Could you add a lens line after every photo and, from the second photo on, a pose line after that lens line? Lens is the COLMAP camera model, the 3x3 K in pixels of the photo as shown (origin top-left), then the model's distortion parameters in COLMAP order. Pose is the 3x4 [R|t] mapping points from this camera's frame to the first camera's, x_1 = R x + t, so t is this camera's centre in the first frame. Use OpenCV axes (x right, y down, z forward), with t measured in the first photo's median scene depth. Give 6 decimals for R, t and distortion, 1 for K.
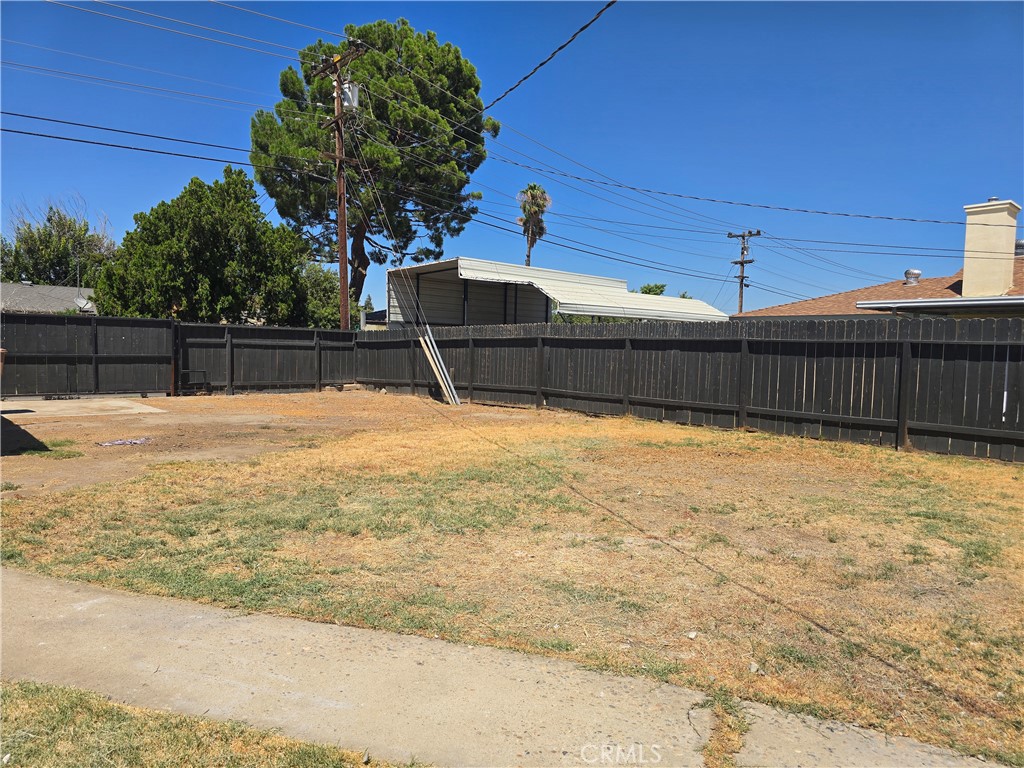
lens RADIAL K [[693.9, 0, 512.0], [0, 693.9, 384.0], [0, 0, 1]] dist [0.033285, -0.002051]
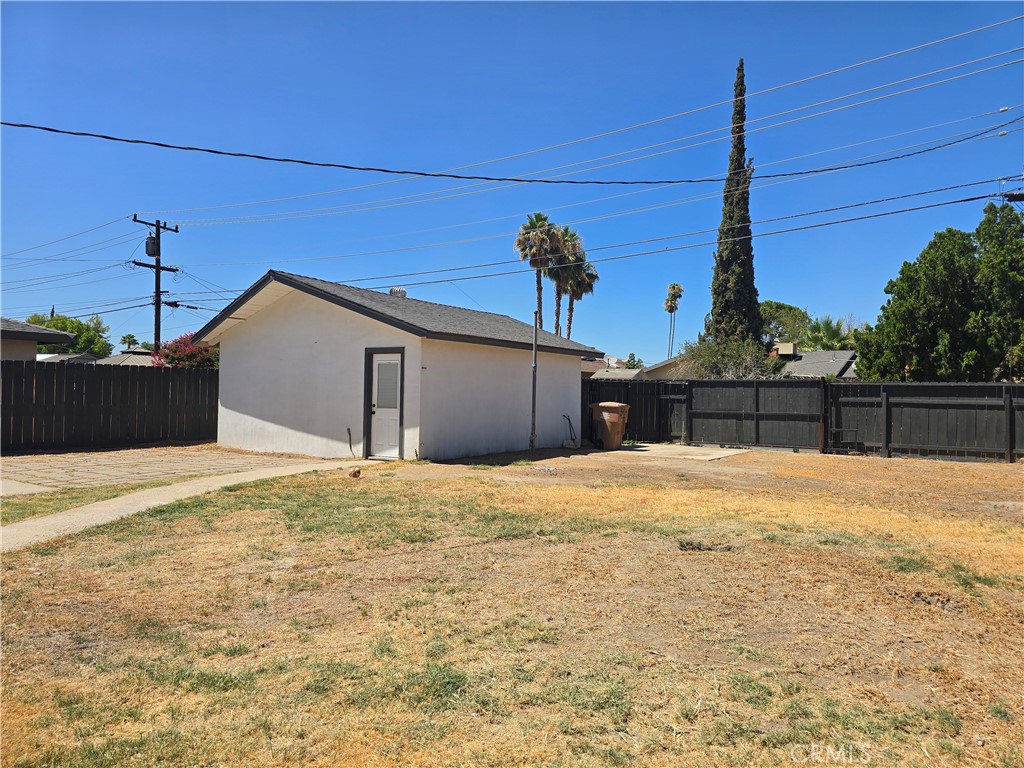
lens RADIAL K [[693.9, 0, 512.0], [0, 693.9, 384.0], [0, 0, 1]] dist [0.033285, -0.002051]
pose [[0.265156, -0.033050, -0.963639, 0.370317], [-0.059613, 0.996938, -0.050595, -0.004901], [0.962361, 0.070861, 0.262374, 0.262898]]
